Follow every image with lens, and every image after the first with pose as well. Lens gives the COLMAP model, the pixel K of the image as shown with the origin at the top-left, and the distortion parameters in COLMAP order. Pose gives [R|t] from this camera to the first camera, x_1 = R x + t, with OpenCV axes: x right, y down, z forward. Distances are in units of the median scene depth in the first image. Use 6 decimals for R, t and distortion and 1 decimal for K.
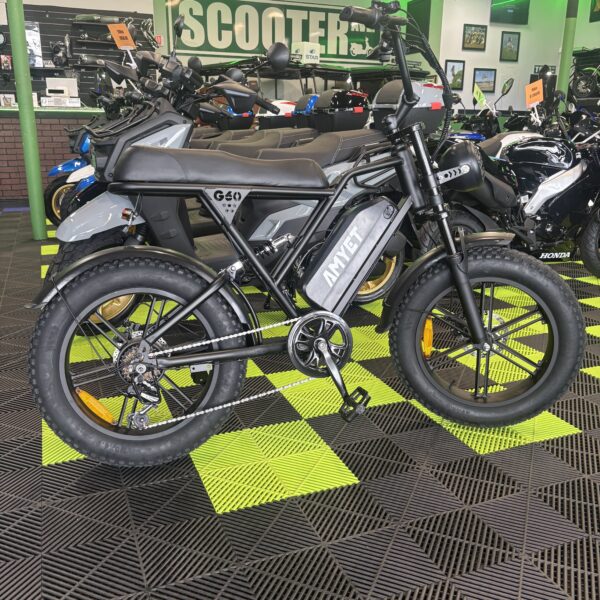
lens RADIAL K [[615.8, 0, 298.5], [0, 615.8, 299.6], [0, 0, 1]] dist [0.028486, 0.000000]
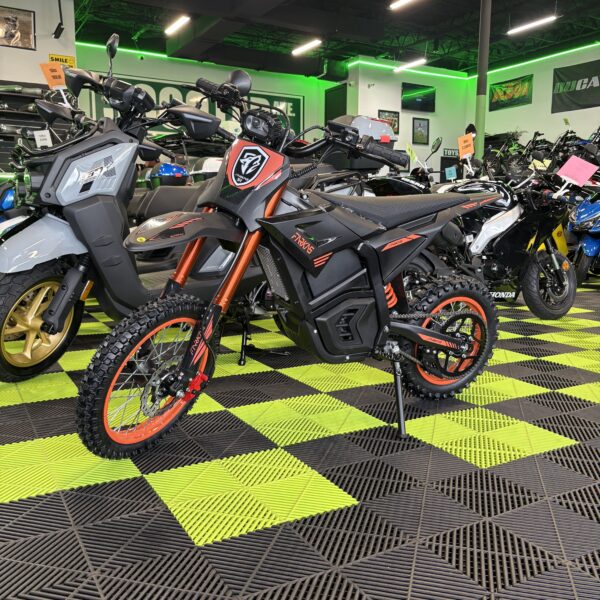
lens RADIAL K [[615.8, 0, 301.3], [0, 615.8, 298.9], [0, 0, 1]] dist [0.028486, 0.000000]
pose [[0.991036, -0.020968, 0.131937, -0.077790], [0.038961, 0.990036, -0.135318, 0.113063], [-0.127785, 0.139246, 0.981978, 0.113269]]
